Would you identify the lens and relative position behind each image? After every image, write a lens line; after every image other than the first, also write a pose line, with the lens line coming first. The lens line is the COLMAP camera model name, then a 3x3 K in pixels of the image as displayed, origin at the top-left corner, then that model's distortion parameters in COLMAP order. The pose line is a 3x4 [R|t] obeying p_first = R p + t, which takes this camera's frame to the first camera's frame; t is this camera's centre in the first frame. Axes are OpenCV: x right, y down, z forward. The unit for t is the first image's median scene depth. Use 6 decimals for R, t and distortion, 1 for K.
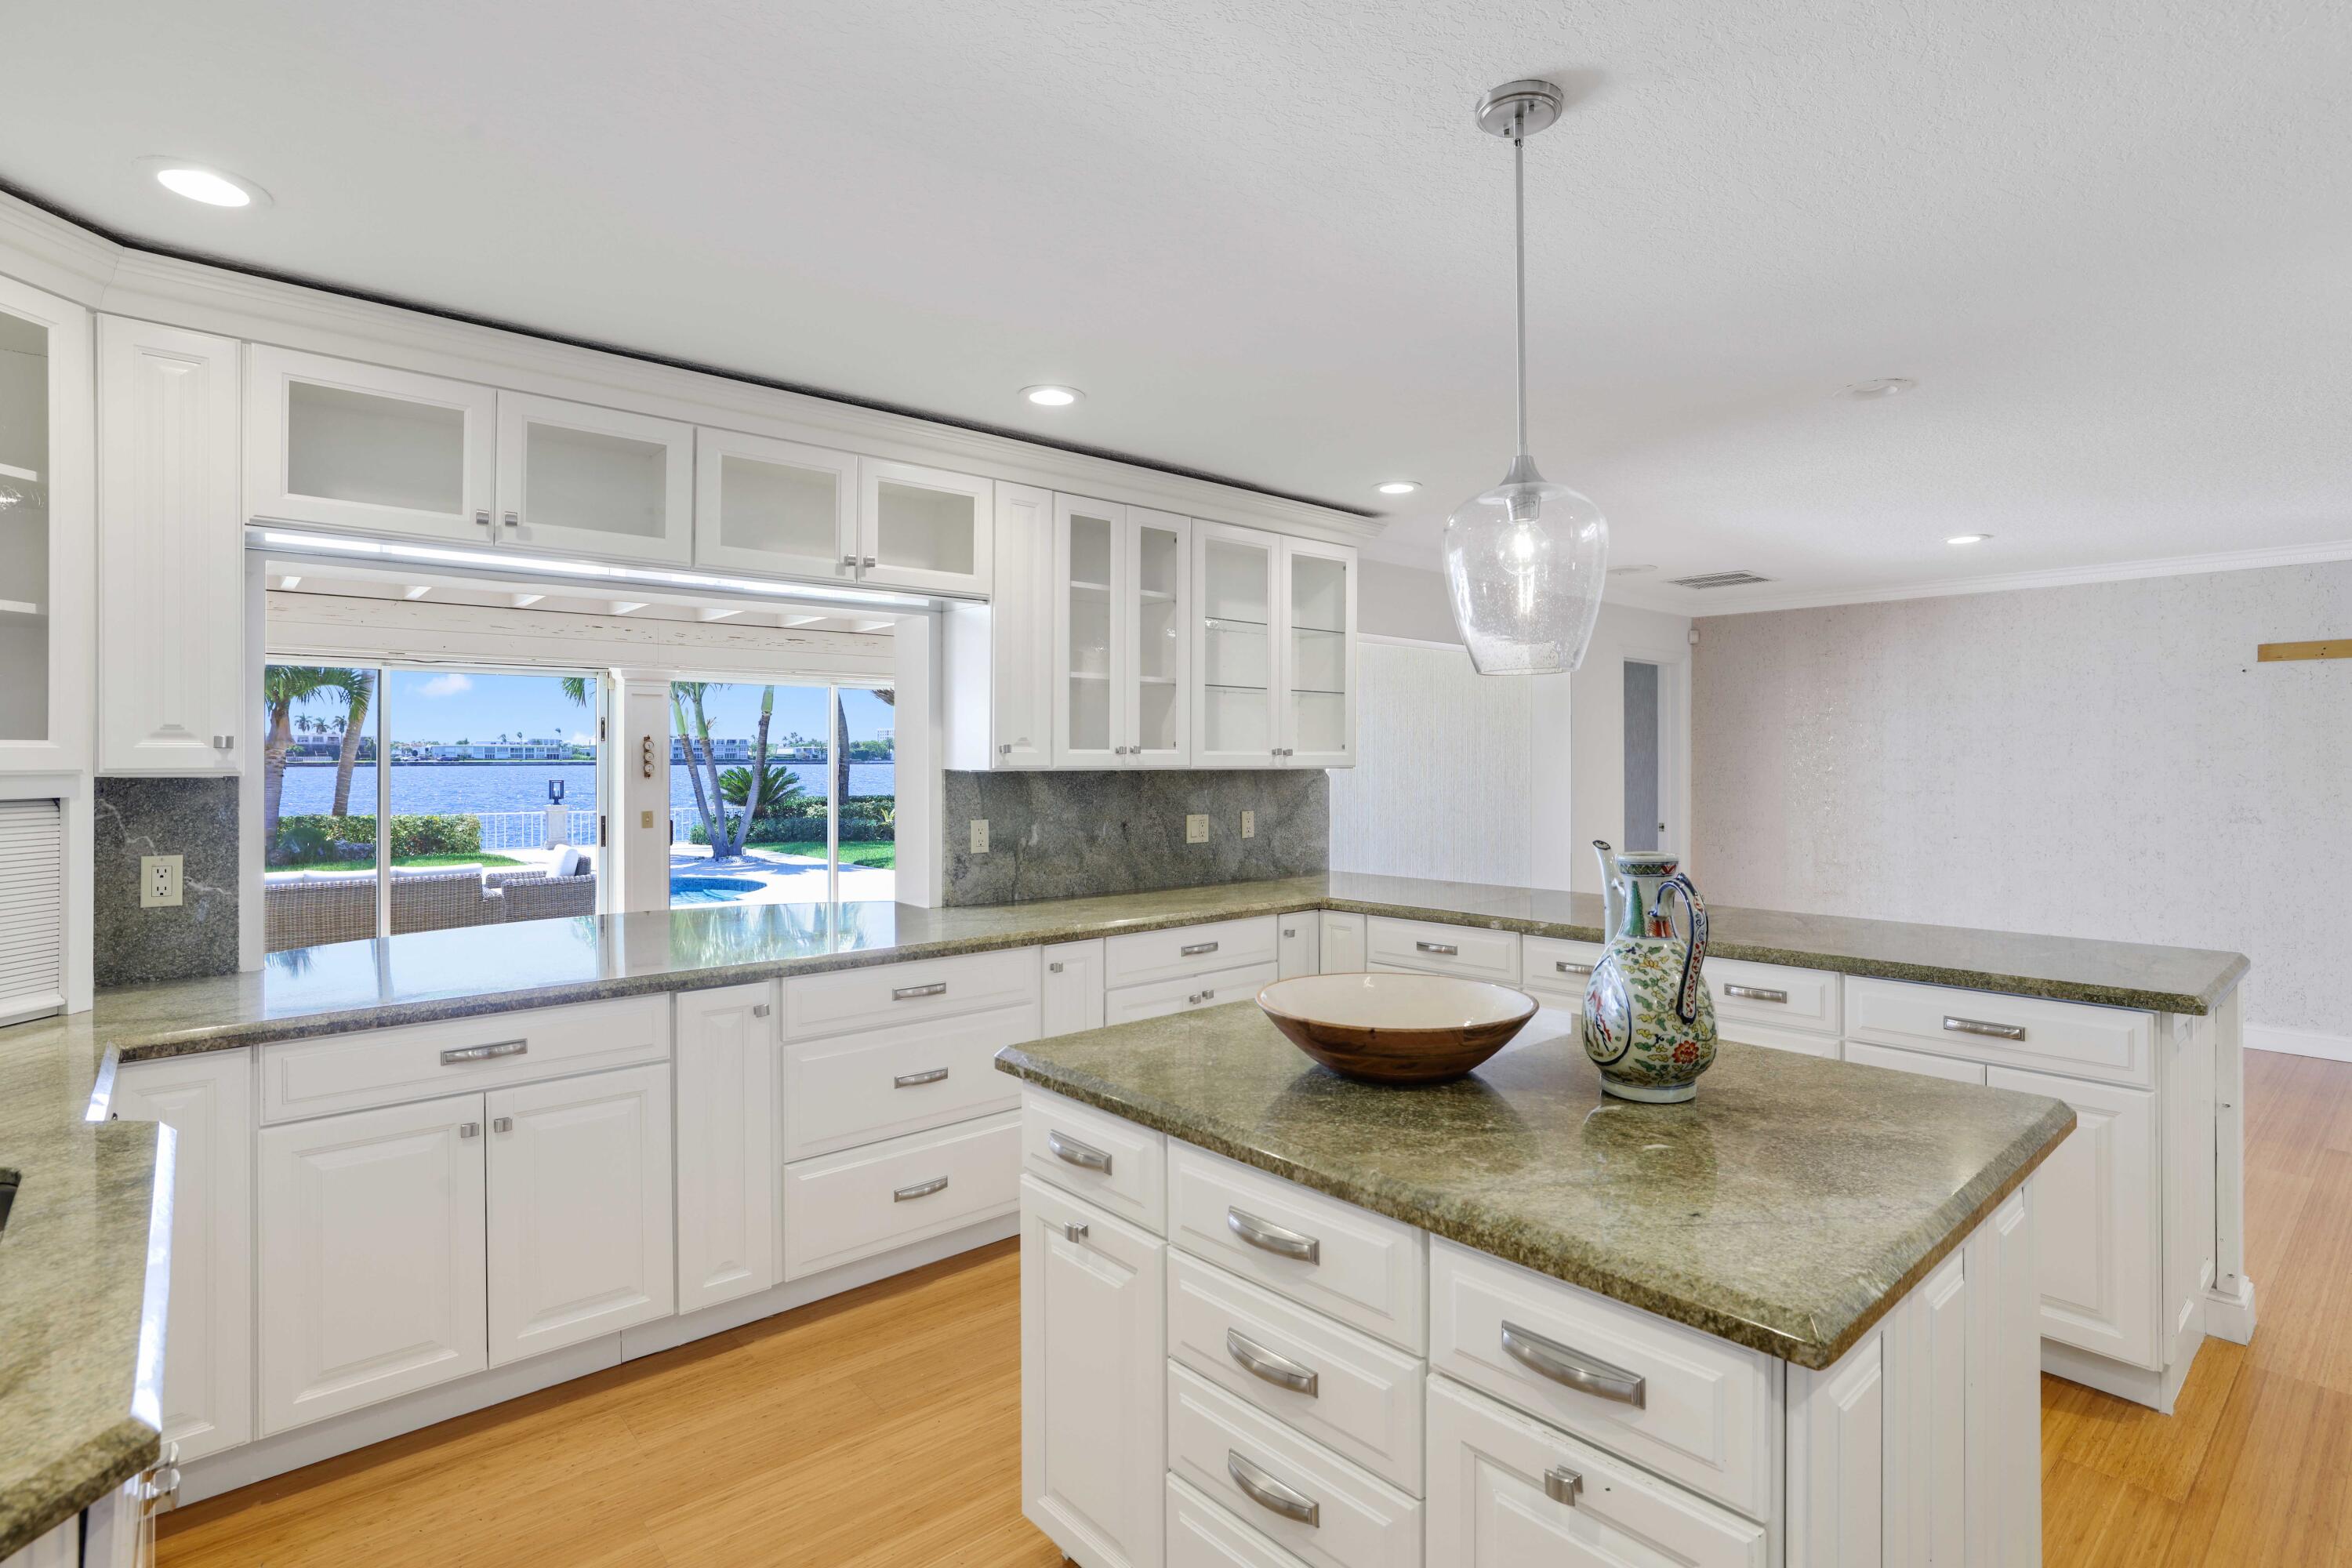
lens RADIAL K [[1155.5, 0, 1194.4], [0, 1155.5, 753.2], [0, 0, 1]] dist [-0.026910, 0.008012]
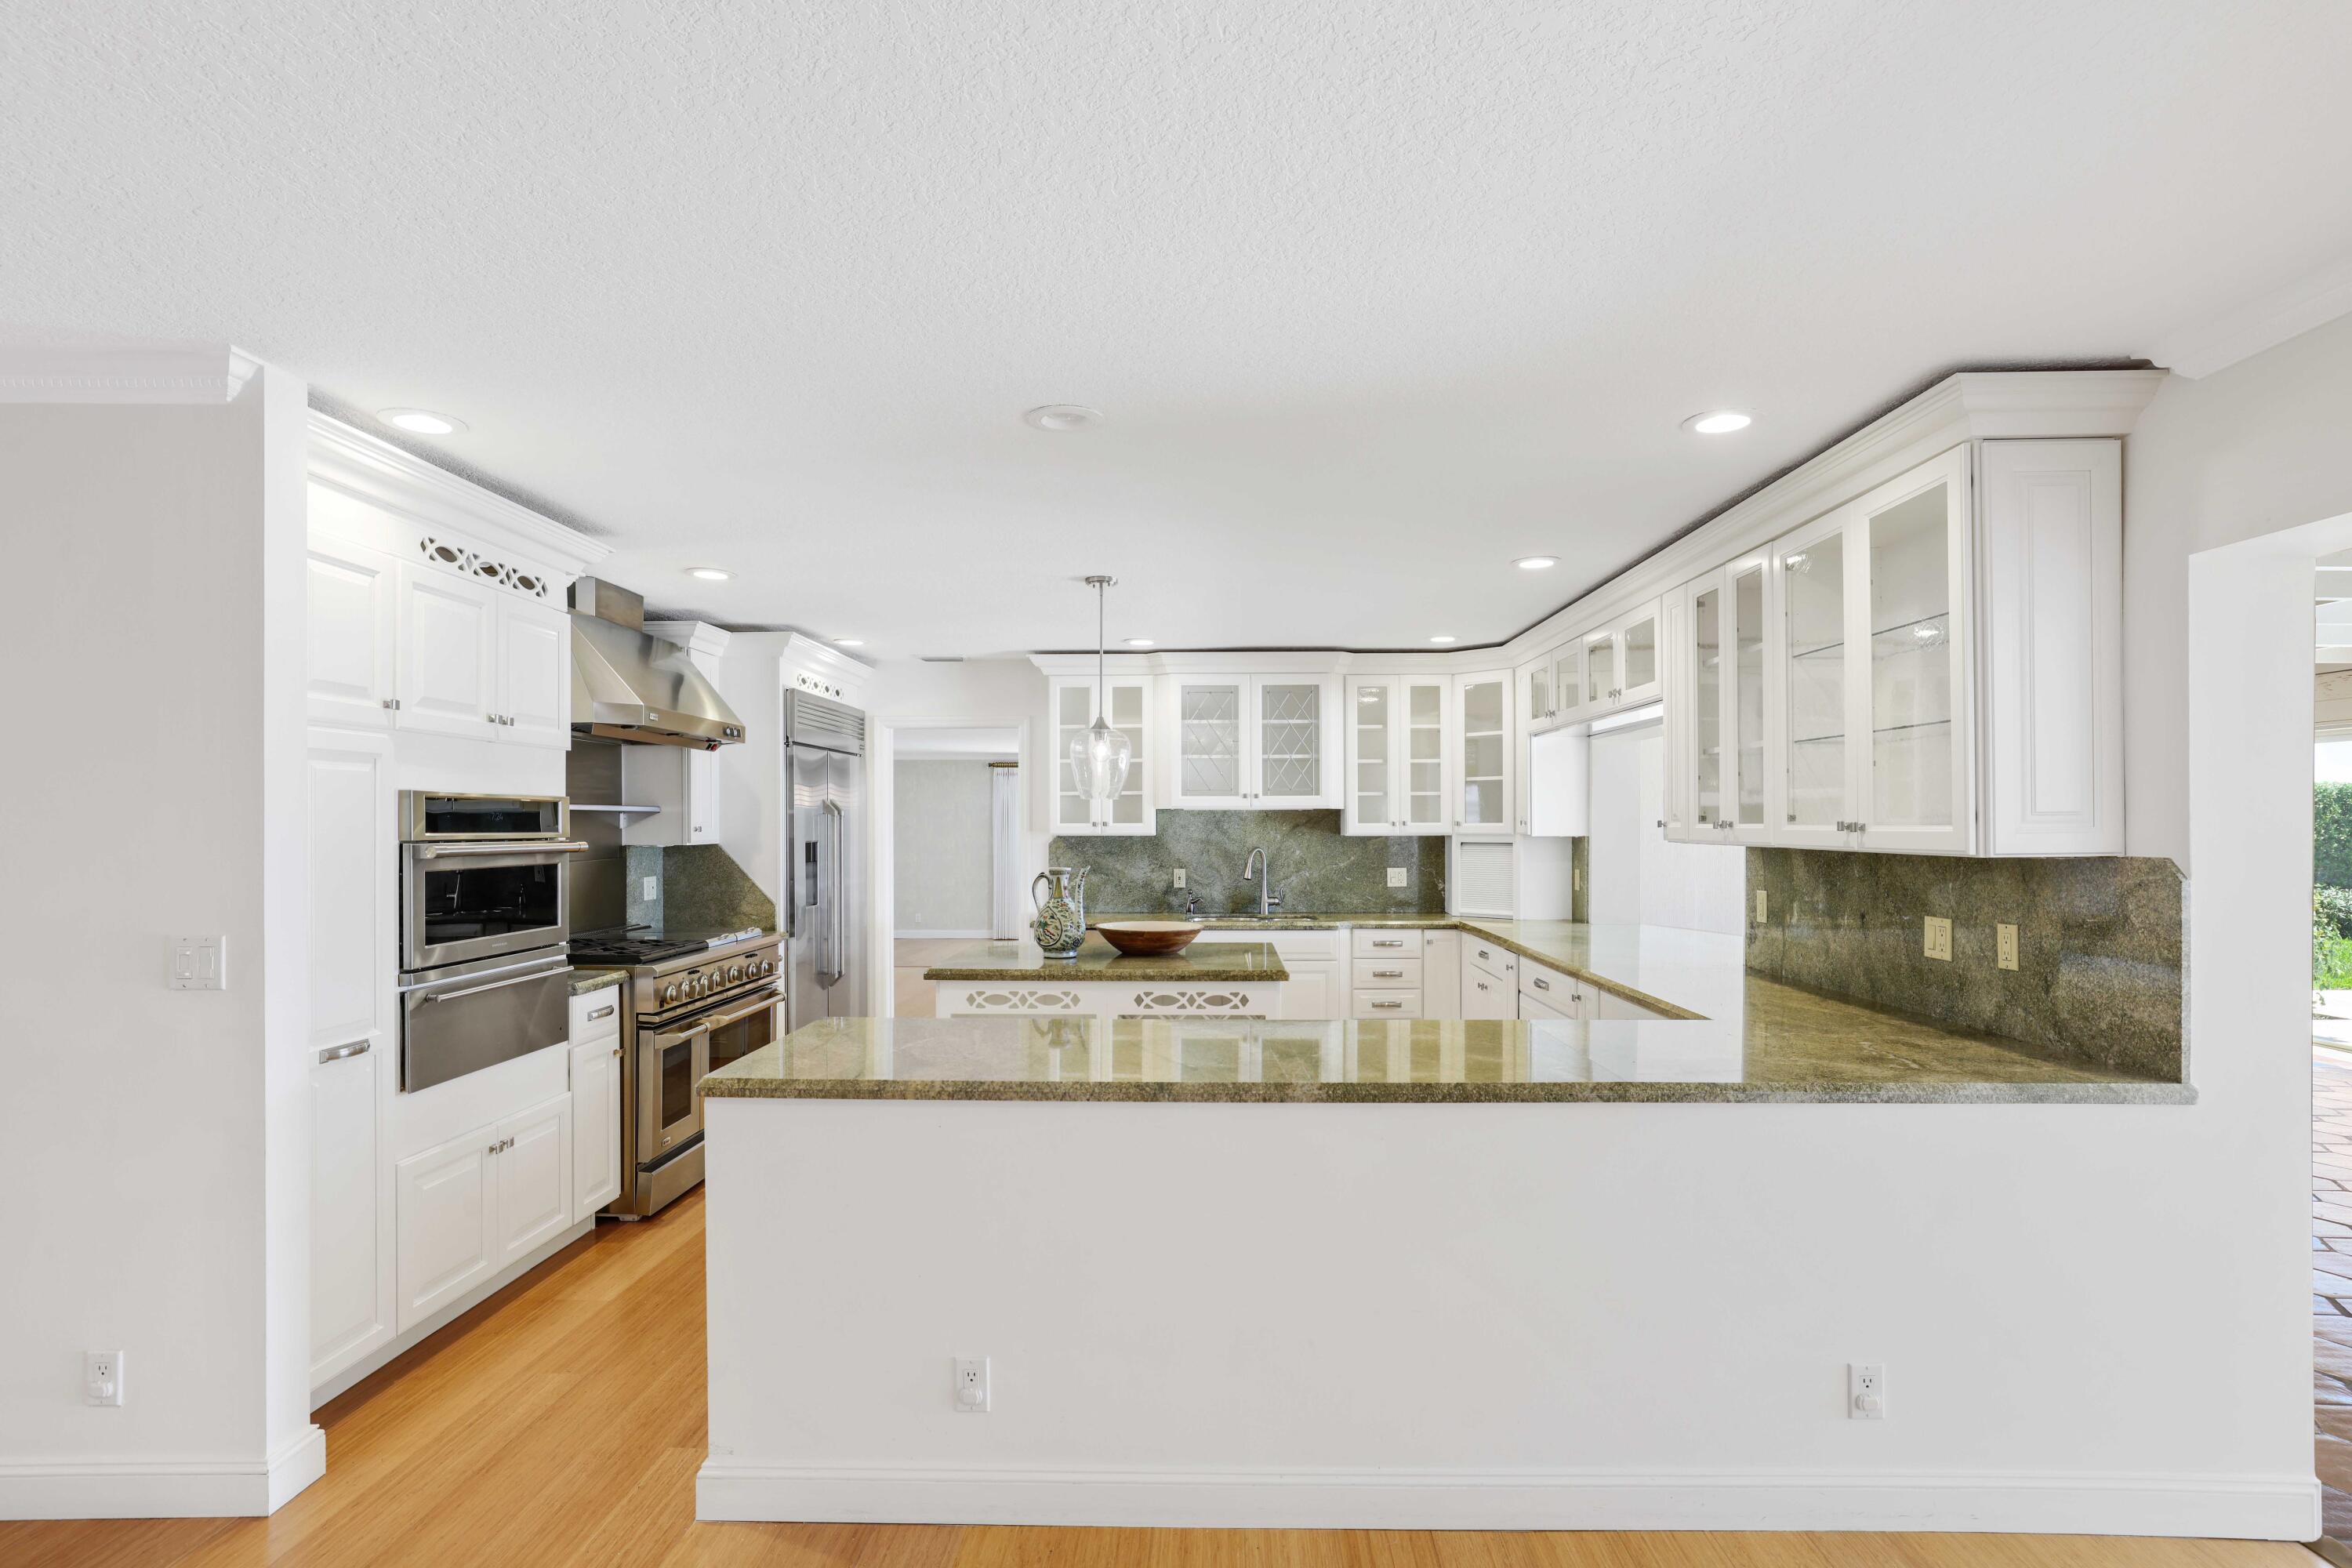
lens RADIAL K [[1155.5, 0, 1185.9], [0, 1155.5, 827.6], [0, 0, 1]] dist [-0.026910, 0.008012]
pose [[-0.682531, 0.003859, -0.730846, 0.902890], [0.004483, 0.999989, 0.001094, -0.003118], [0.730843, -0.002530, -0.682541, 1.283648]]
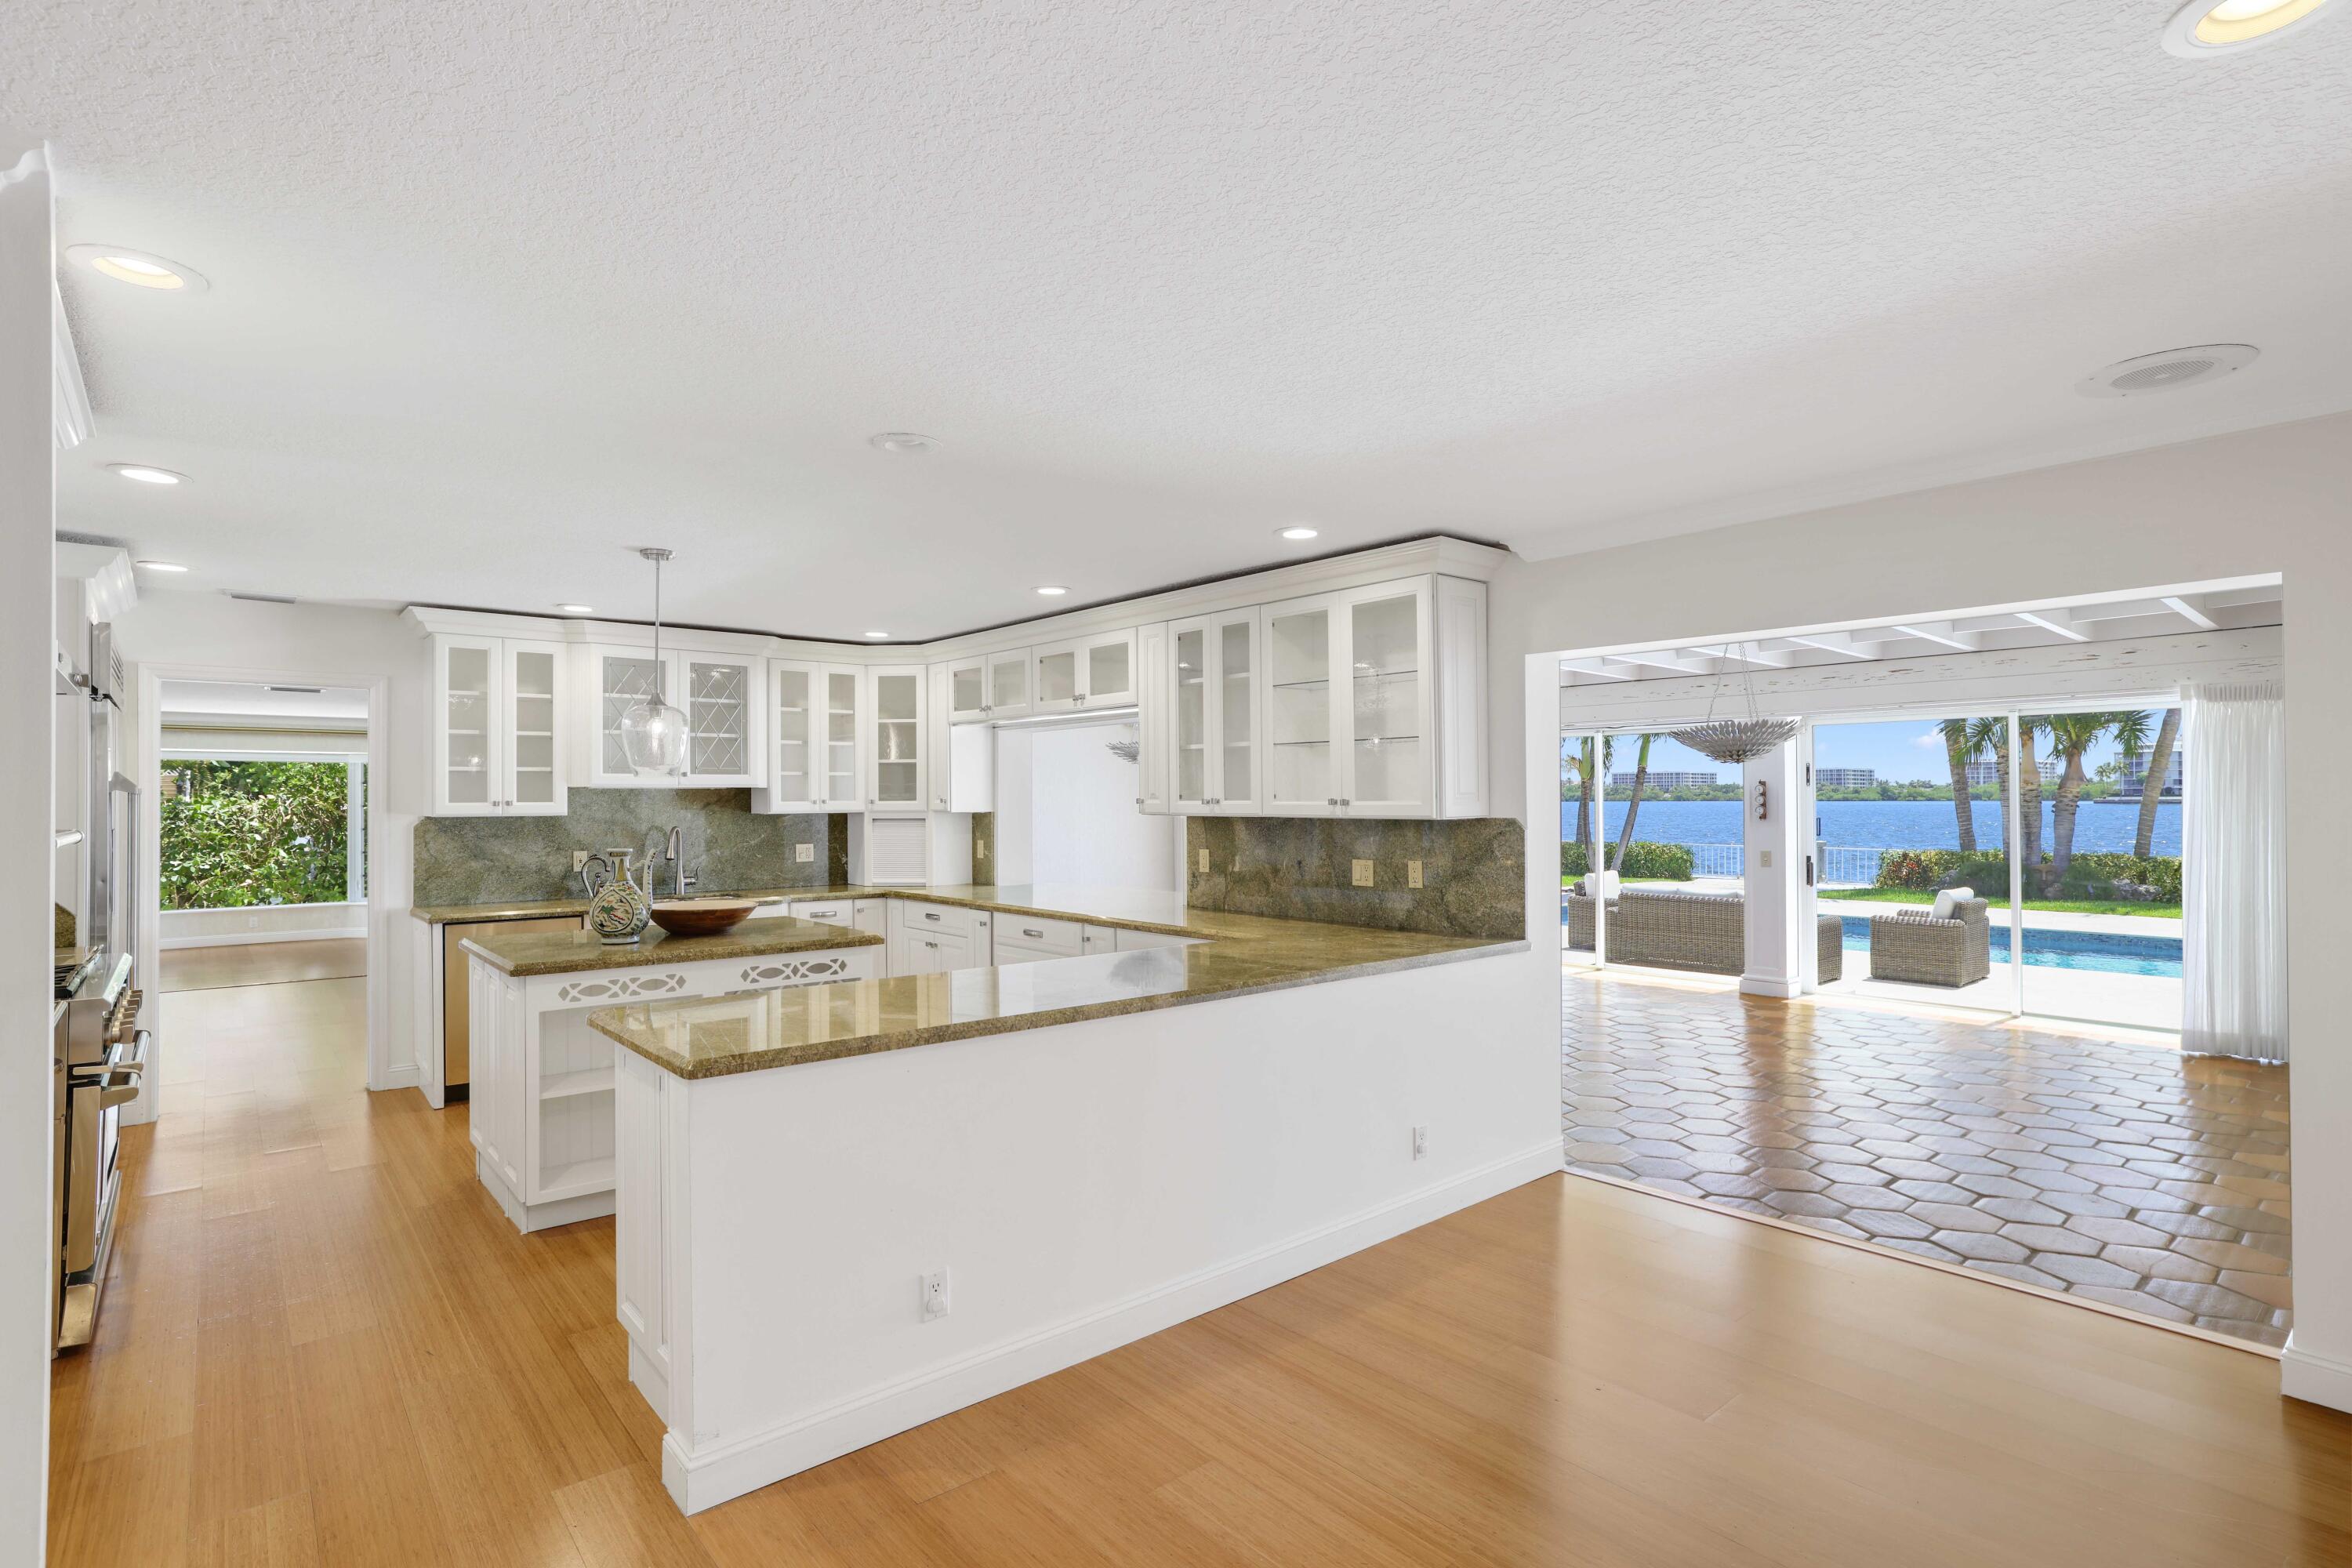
lens RADIAL K [[1155.5, 0, 1170.4], [0, 1155.5, 787.8], [0, 0, 1]] dist [-0.026910, 0.008012]
pose [[-0.021454, -0.009682, -0.999723, 1.218106], [0.008534, 0.999915, -0.009867, -0.004938], [0.999733, -0.008743, -0.021370, 0.954820]]
